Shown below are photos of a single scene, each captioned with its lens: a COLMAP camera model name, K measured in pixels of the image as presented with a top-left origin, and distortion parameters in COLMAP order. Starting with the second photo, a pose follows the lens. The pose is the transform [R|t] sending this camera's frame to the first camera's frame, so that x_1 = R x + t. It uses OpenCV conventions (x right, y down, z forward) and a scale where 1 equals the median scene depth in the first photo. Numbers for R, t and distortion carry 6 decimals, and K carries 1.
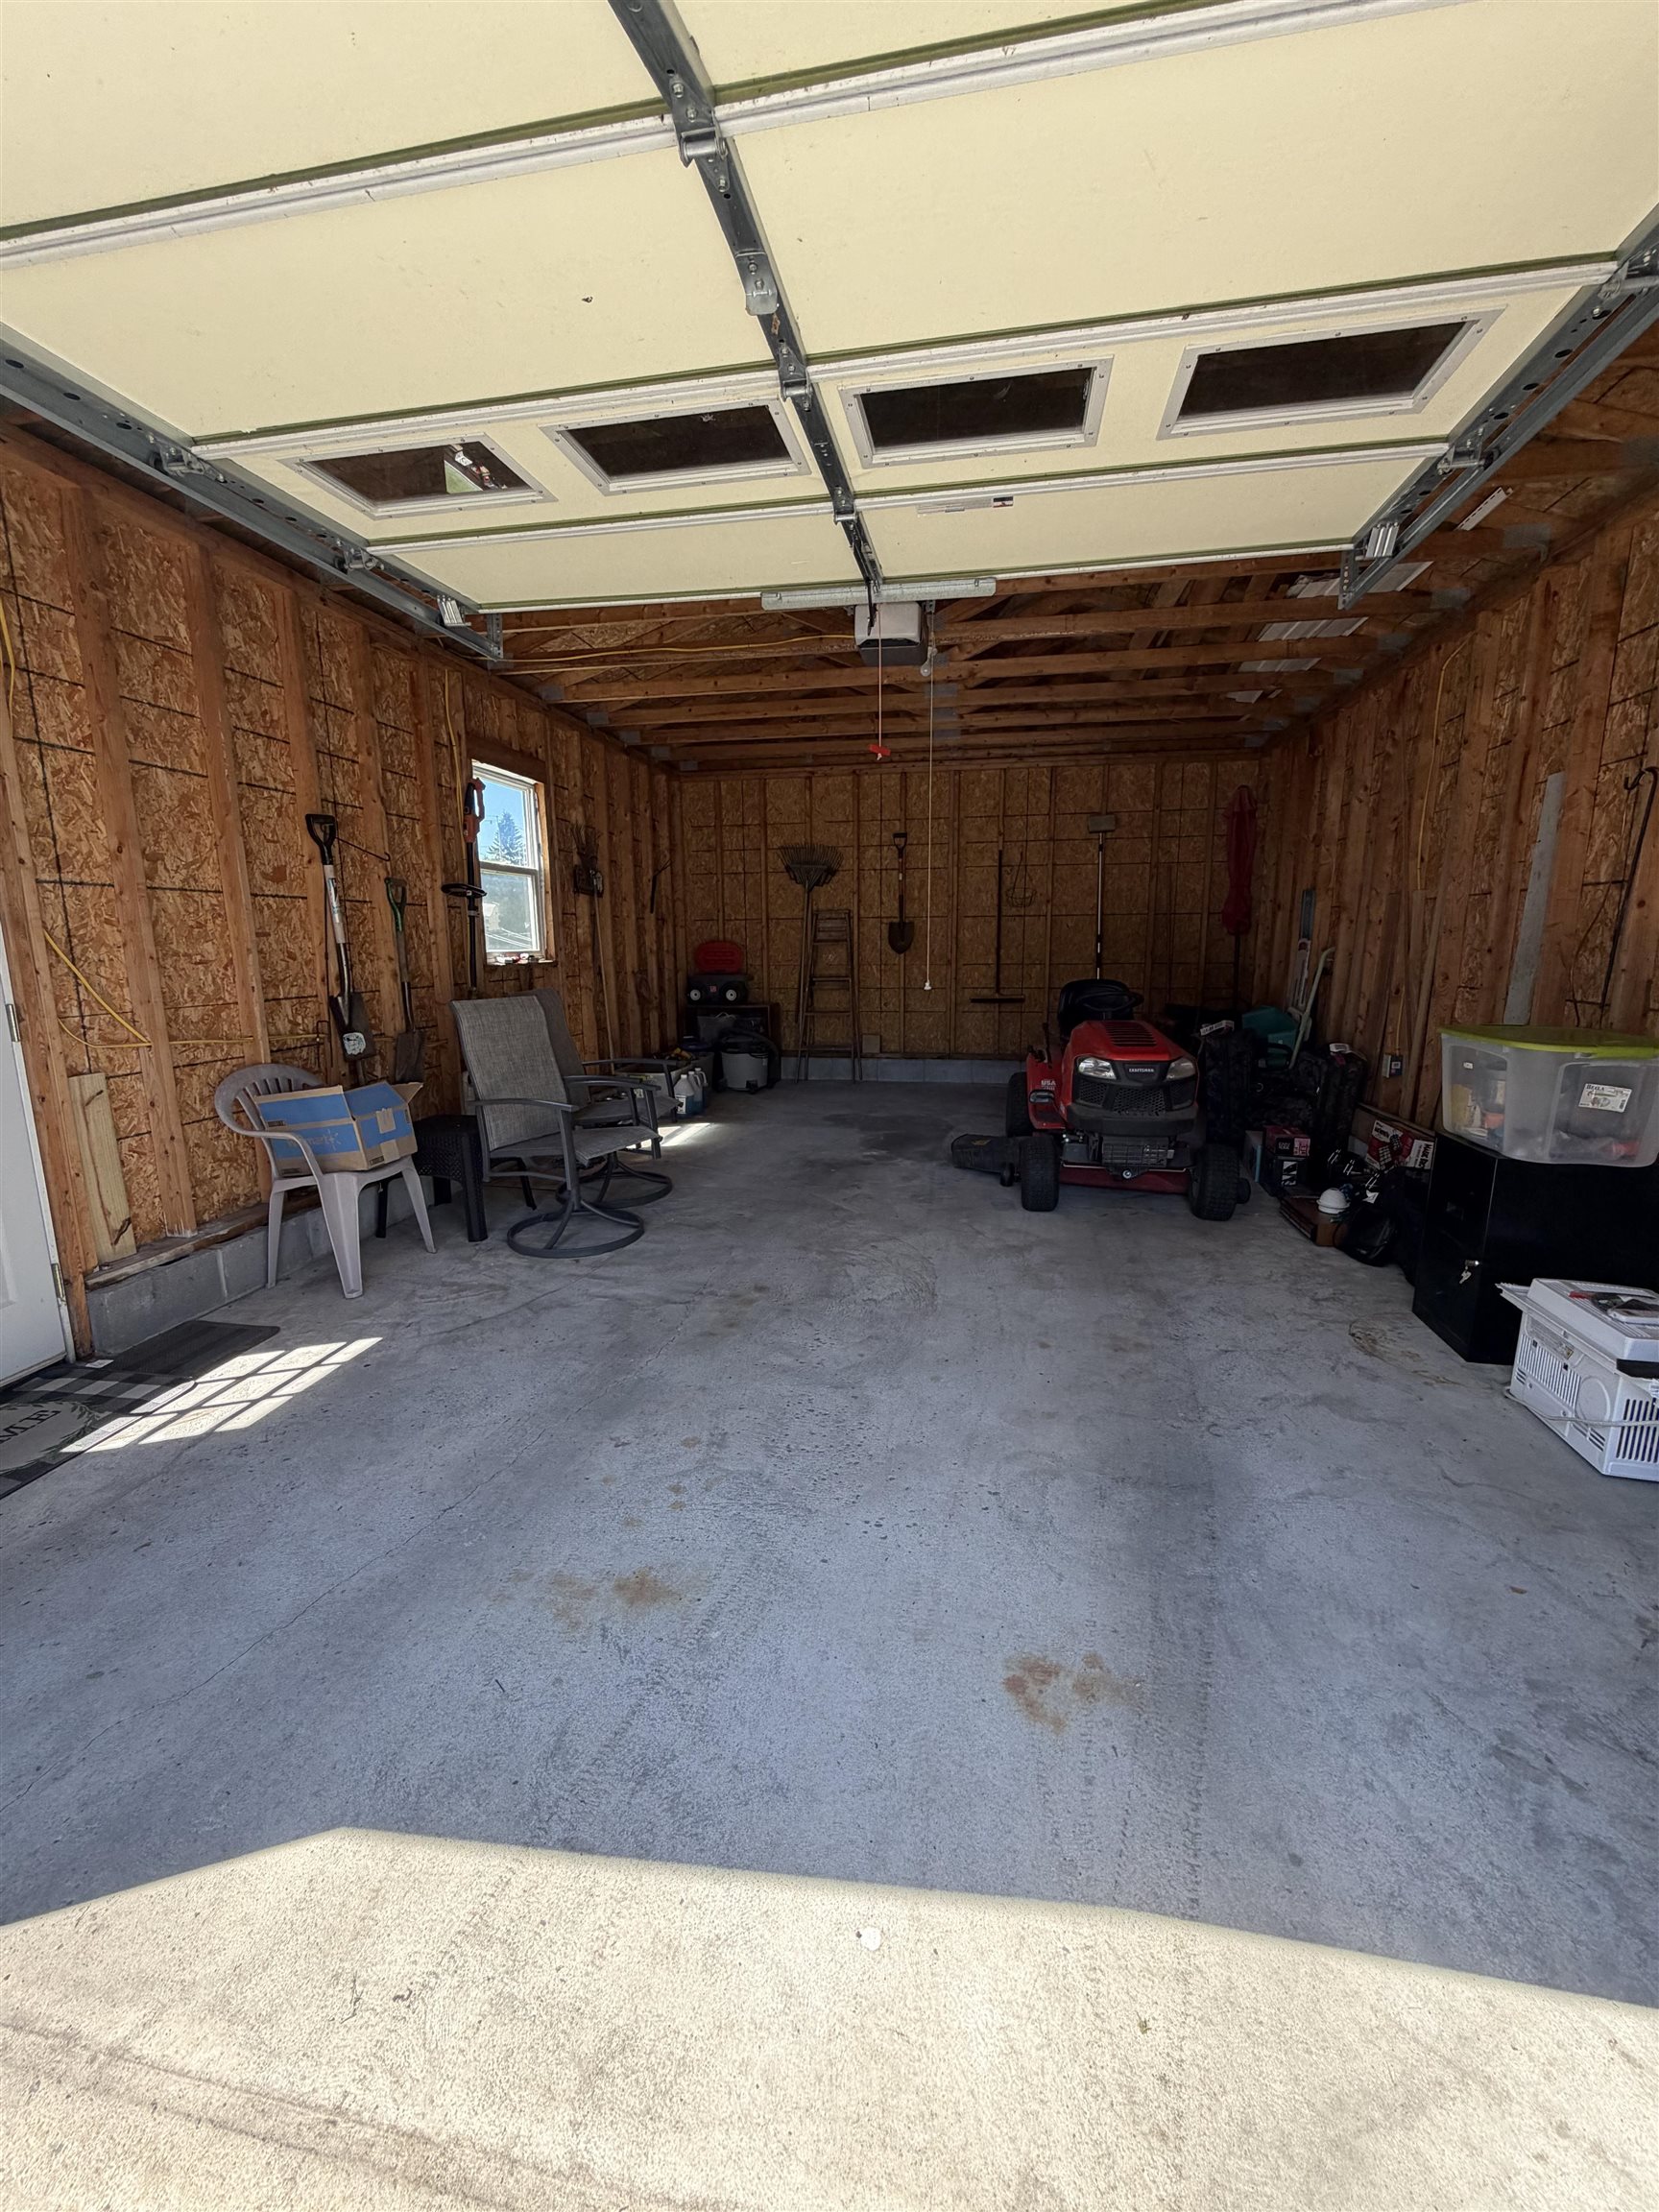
lens RADIAL K [[882.6, 0, 831.1], [0, 882.6, 1099.8], [0, 0, 1]] dist [-0.002252, -0.000343]
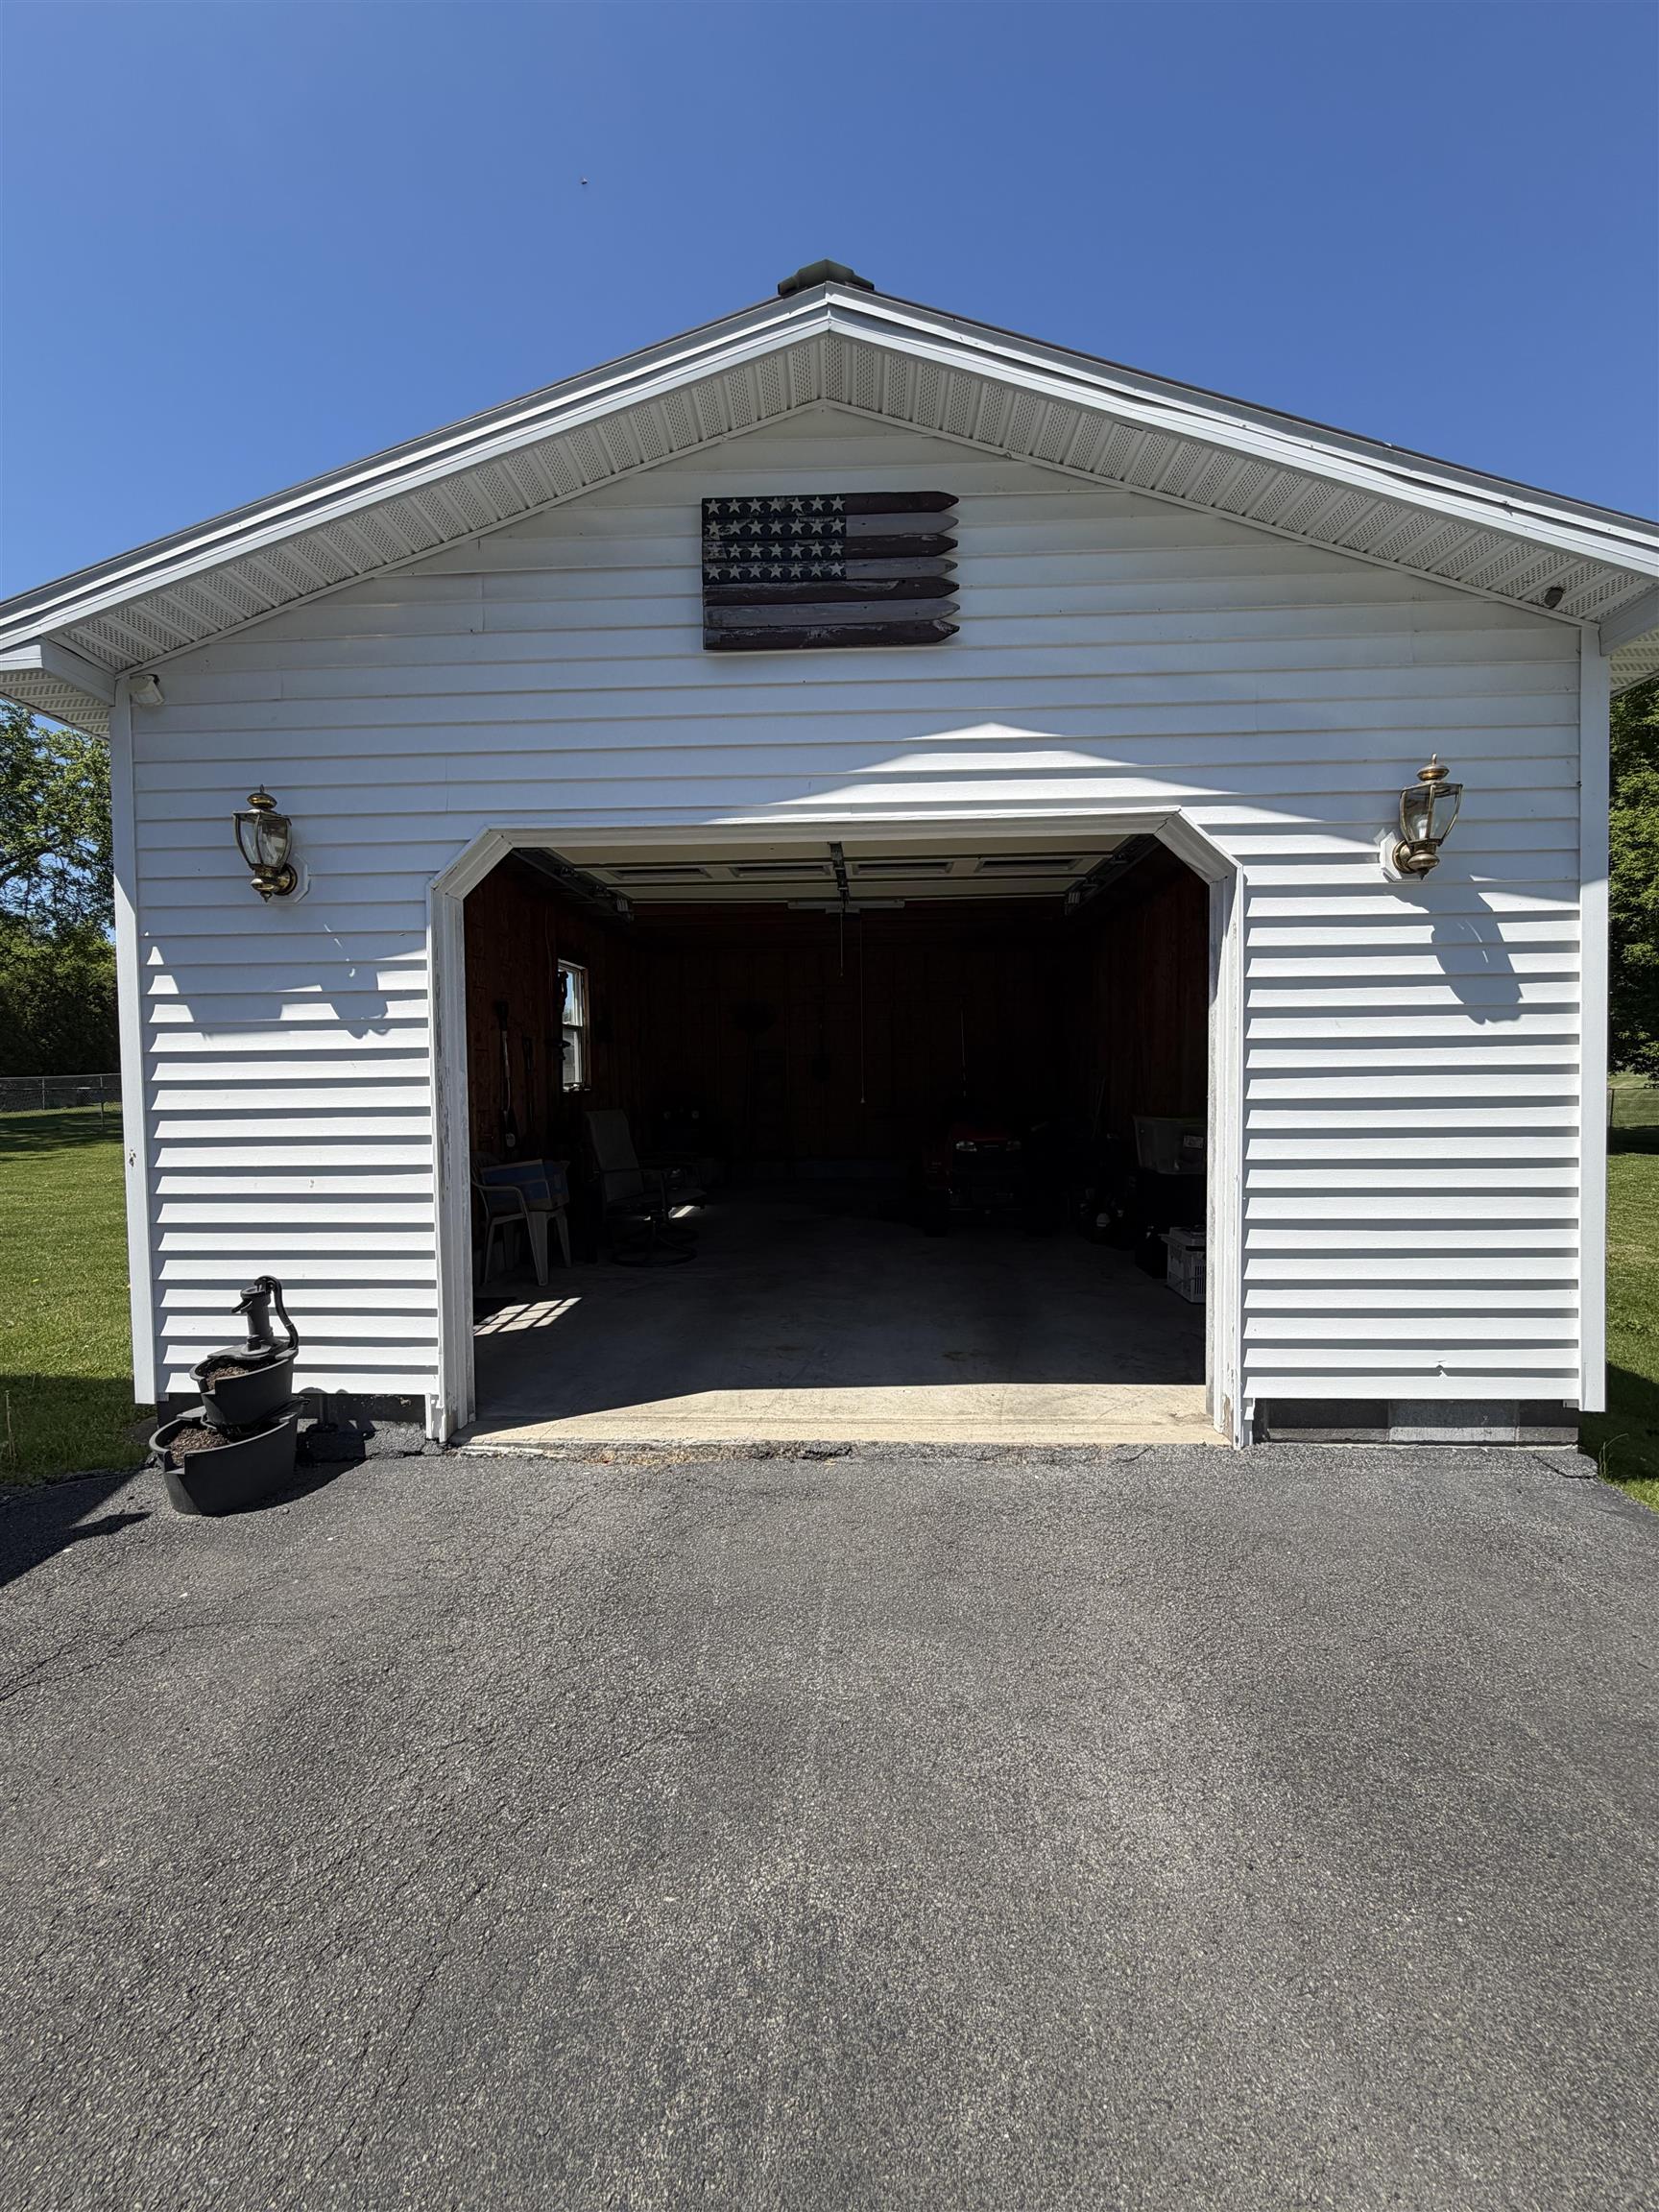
lens RADIAL K [[882.6, 0, 833.6], [0, 882.6, 1103.7], [0, 0, 1]] dist [-0.002252, -0.000343]
pose [[0.989765, -0.014436, 0.141973, -0.257189], [0.034480, 0.989586, -0.139752, 0.151267], [-0.138477, 0.143216, 0.979956, -0.862996]]
